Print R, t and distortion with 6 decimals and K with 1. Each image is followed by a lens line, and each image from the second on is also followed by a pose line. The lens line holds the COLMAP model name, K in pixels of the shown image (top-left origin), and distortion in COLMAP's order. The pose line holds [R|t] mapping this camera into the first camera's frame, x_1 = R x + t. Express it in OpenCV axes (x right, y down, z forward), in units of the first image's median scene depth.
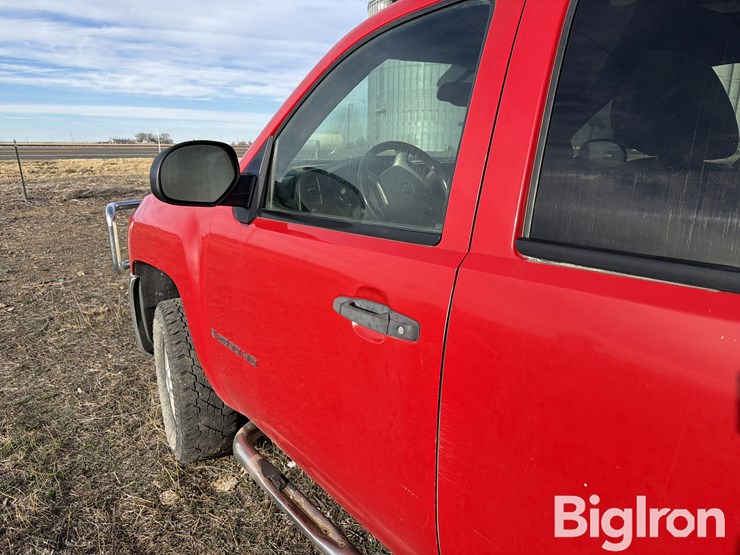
lens RADIAL K [[545.0, 0, 370.0], [0, 545.0, 277.5], [0, 0, 1]] dist [0.012622, -0.003370]
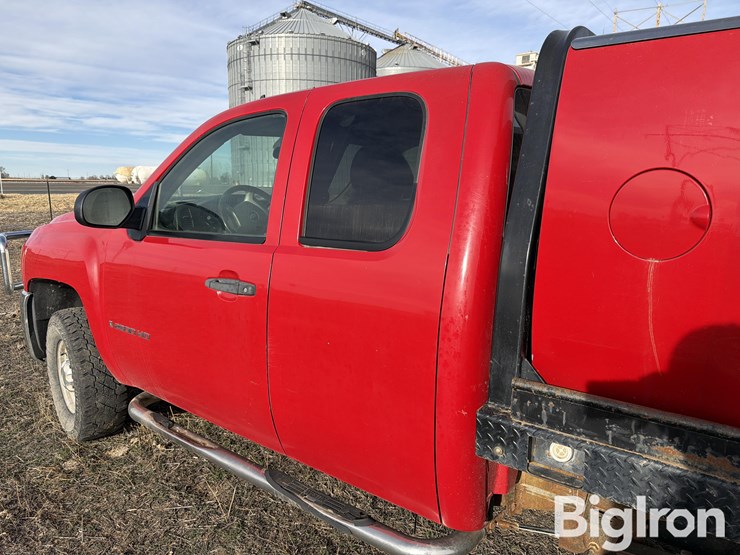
lens RADIAL K [[557.8, 0, 387.9], [0, 557.8, 272.4], [0, 0, 1]] dist [-0.024171, 0.002493]
pose [[0.965653, -0.031715, 0.257893, 0.019477], [0.051082, 0.996325, -0.068749, 0.091057], [-0.254765, 0.079561, 0.963725, -0.438135]]
